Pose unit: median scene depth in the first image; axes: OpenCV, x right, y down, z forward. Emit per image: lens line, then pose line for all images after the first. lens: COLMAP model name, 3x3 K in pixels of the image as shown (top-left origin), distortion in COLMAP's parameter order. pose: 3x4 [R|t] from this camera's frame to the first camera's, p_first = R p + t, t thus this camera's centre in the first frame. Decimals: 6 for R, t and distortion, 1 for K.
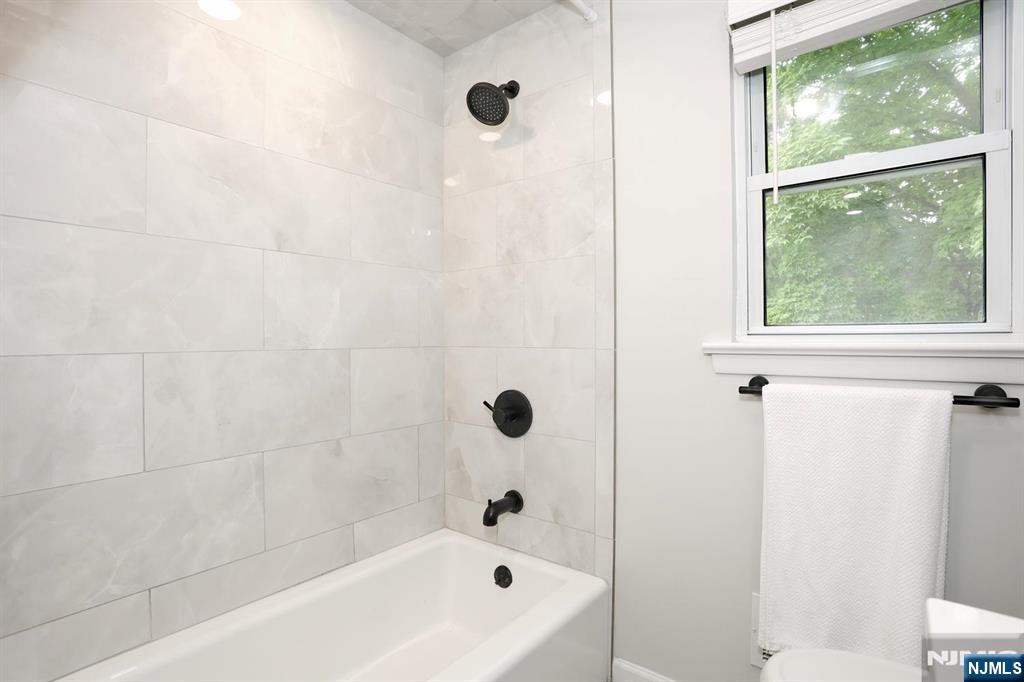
lens RADIAL K [[498.5, 0, 507.7], [0, 498.5, 339.7], [0, 0, 1]] dist [-0.072097, 0.026626]
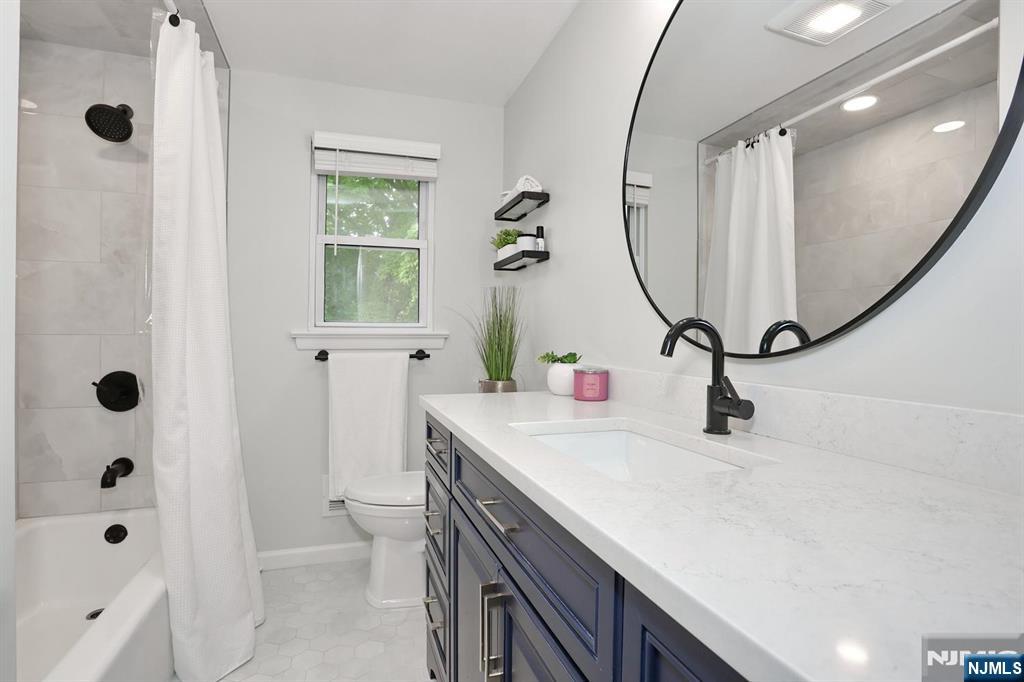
lens RADIAL K [[498.5, 0, 507.7], [0, 498.5, 339.7], [0, 0, 1]] dist [-0.072097, 0.026626]
pose [[0.520864, -0.007813, 0.853604, -0.629955], [-0.006257, 0.999896, 0.012970, 0.009264], [-0.853617, -0.012096, 0.520761, -0.474353]]
